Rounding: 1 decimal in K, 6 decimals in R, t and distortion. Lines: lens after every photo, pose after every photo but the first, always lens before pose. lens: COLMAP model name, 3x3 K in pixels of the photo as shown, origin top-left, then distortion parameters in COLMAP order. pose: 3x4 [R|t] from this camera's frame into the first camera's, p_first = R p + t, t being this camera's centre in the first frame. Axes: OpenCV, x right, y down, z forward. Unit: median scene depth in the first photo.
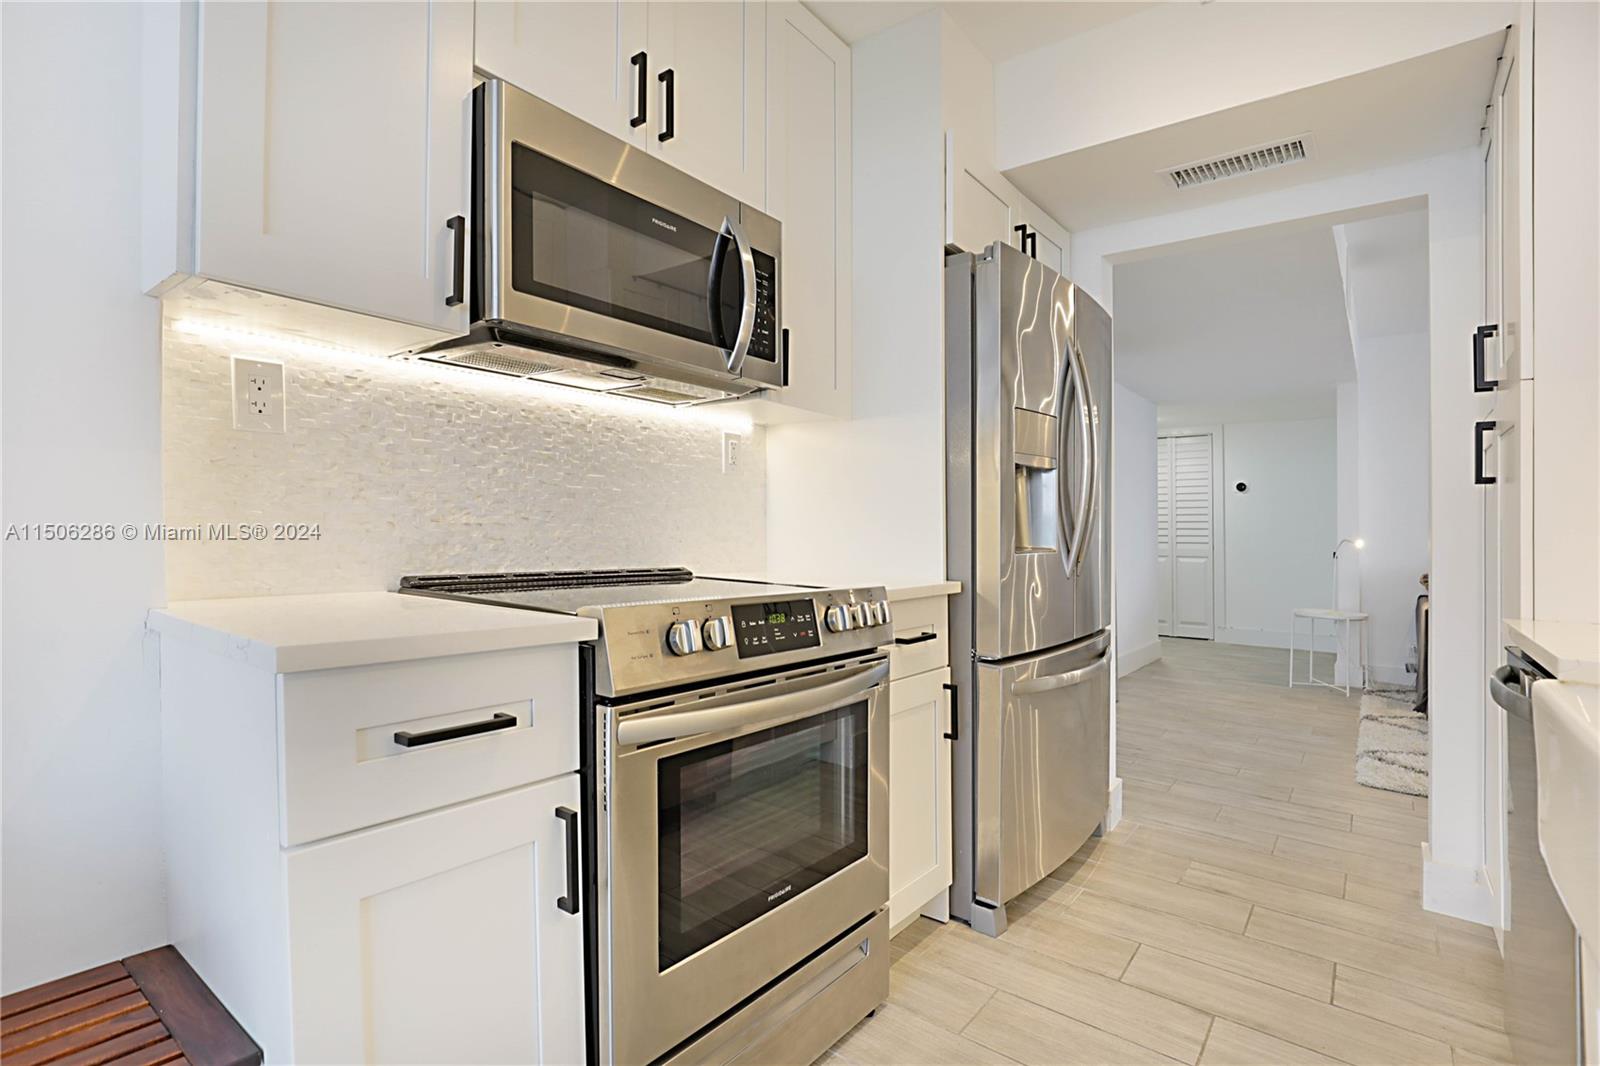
lens RADIAL K [[774.5, 0, 810.7], [0, 774.5, 524.0], [0, 0, 1]] dist [-0.025844, 0.001501]
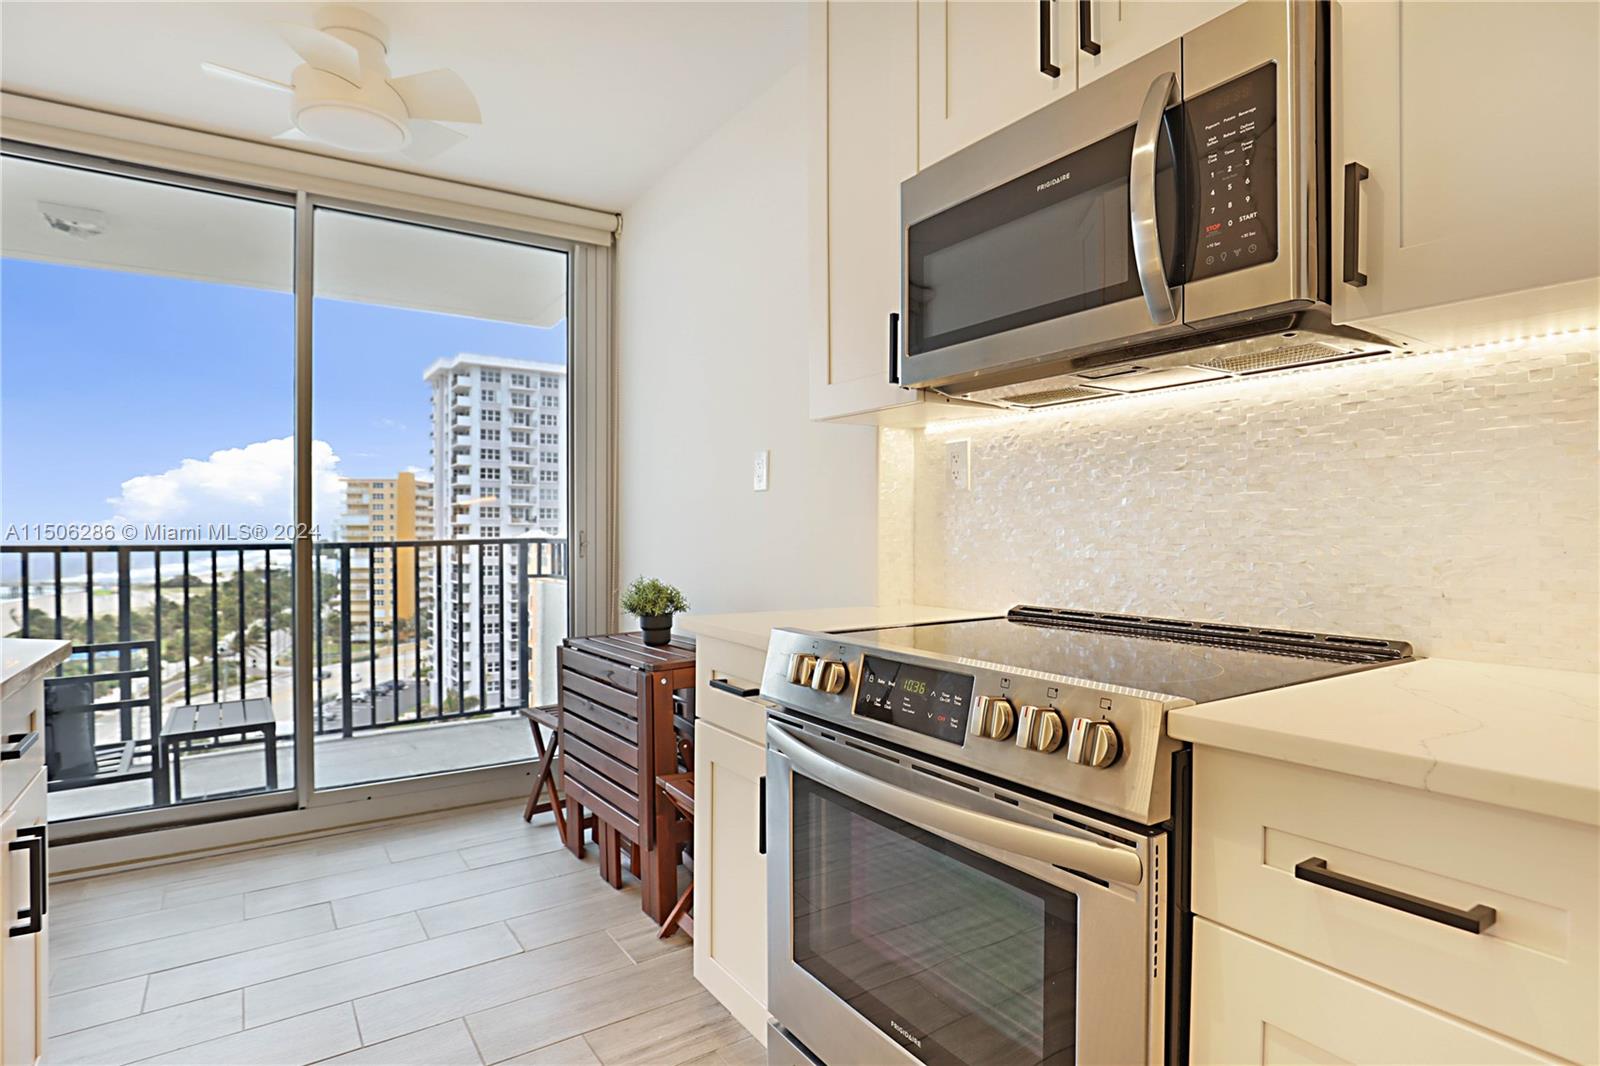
lens RADIAL K [[855.7, 0, 808.0], [0, 855.7, 538.3], [0, 0, 1]] dist [-0.004715, 0.005325]
pose [[-0.317501, -0.012008, -0.948182, 0.372193], [0.003480, 0.999898, -0.013828, -0.006930], [0.948252, -0.007690, -0.317427, 0.539836]]
